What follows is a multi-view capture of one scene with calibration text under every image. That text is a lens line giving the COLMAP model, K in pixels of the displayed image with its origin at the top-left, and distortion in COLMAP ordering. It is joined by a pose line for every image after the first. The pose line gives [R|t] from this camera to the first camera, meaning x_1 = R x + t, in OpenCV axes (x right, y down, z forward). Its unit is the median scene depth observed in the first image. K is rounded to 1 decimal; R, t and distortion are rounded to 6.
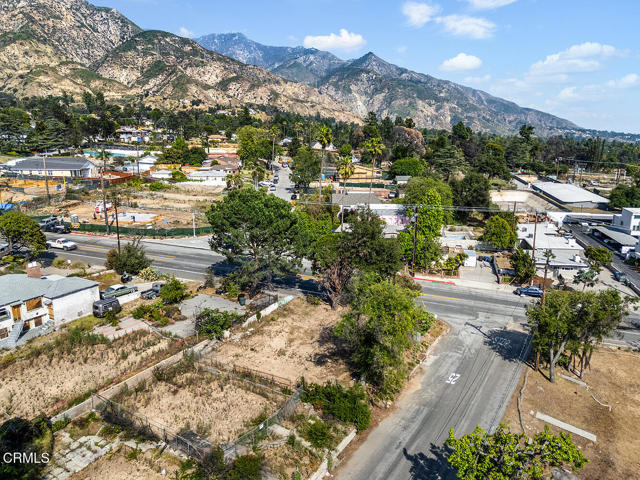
lens RADIAL K [[476.1, 0, 319.4], [0, 476.1, 242.4], [0, 0, 1]] dist [0.046356, -0.024364]
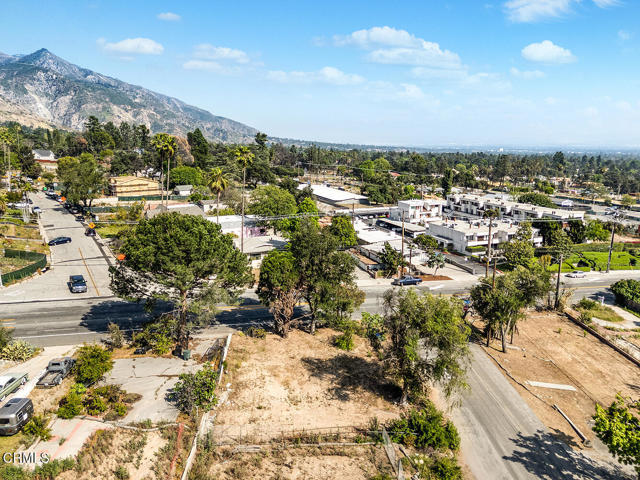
lens RADIAL K [[476.1, 0, 319.1], [0, 476.1, 237.6], [0, 0, 1]] dist [0.046356, -0.024364]
pose [[0.830053, -0.120514, 0.544508, -0.379824], [0.132882, 0.990990, 0.016766, -0.052317], [-0.541622, 0.058439, 0.838588, 0.195307]]
